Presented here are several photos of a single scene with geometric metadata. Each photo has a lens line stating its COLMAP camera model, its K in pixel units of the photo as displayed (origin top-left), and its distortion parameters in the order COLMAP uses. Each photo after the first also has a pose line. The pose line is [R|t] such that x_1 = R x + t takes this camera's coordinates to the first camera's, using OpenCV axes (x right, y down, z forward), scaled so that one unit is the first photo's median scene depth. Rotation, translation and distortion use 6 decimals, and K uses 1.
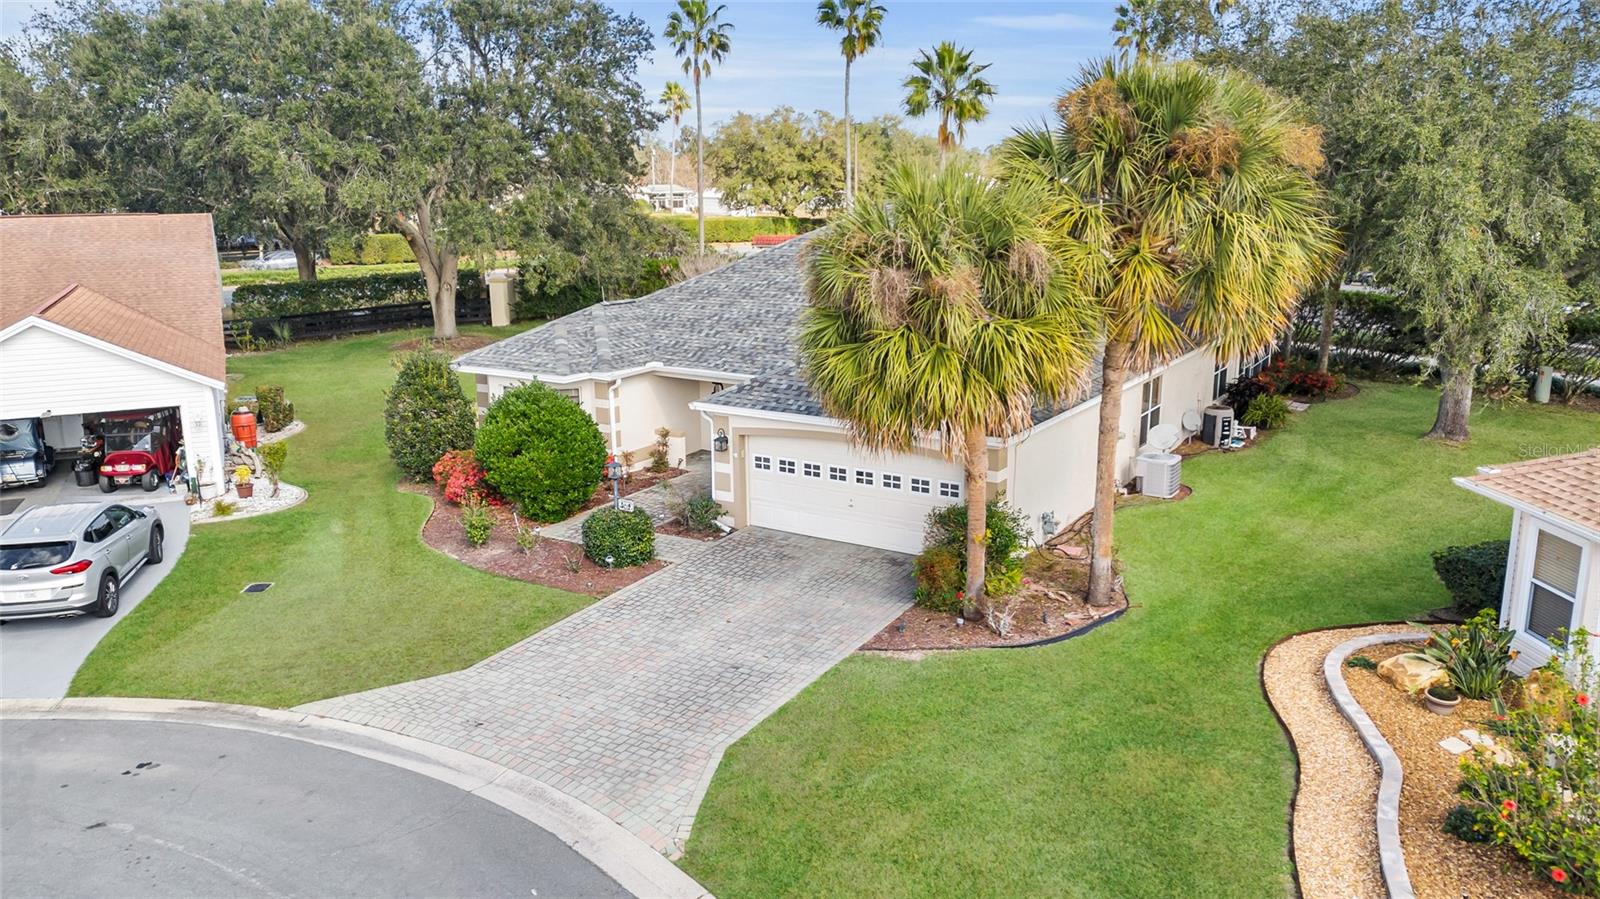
lens RADIAL K [[1146.9, 0, 800.0], [0, 1146.9, 449.5], [0, 0, 1]] dist [0.048428, -0.001611]
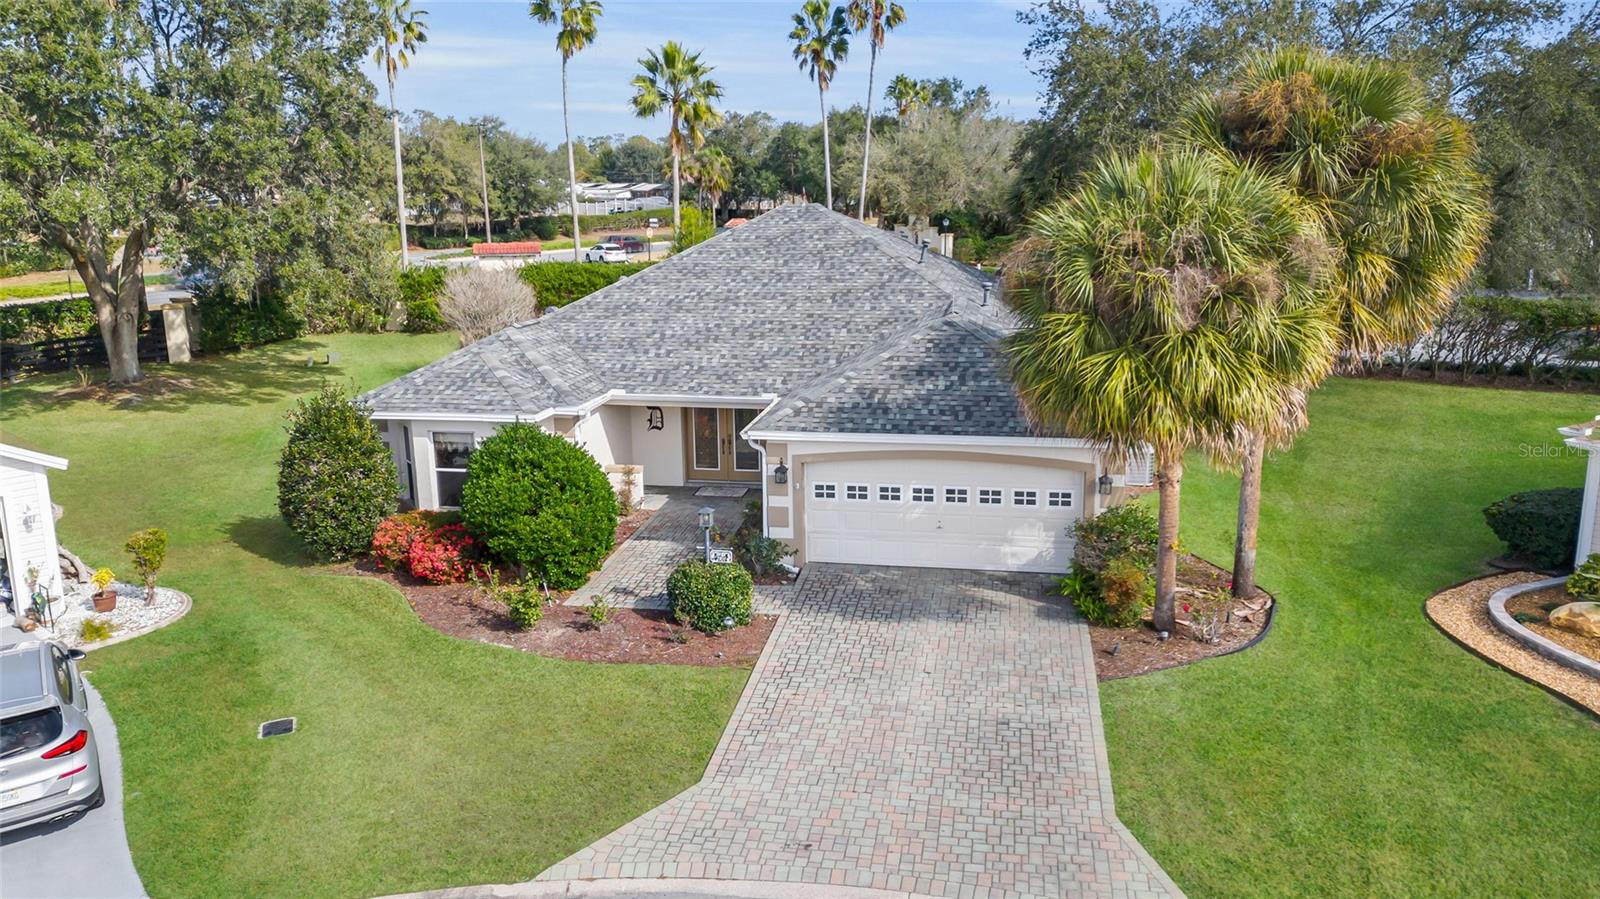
lens RADIAL K [[1157.2, 0, 804.1], [0, 1157.2, 426.1], [0, 0, 1]] dist [0.040083, -0.002862]
pose [[0.929546, -0.083947, 0.359022, -0.369422], [0.092660, 0.995673, -0.007096, -0.034392], [-0.356873, 0.039863, 0.933302, 0.150930]]
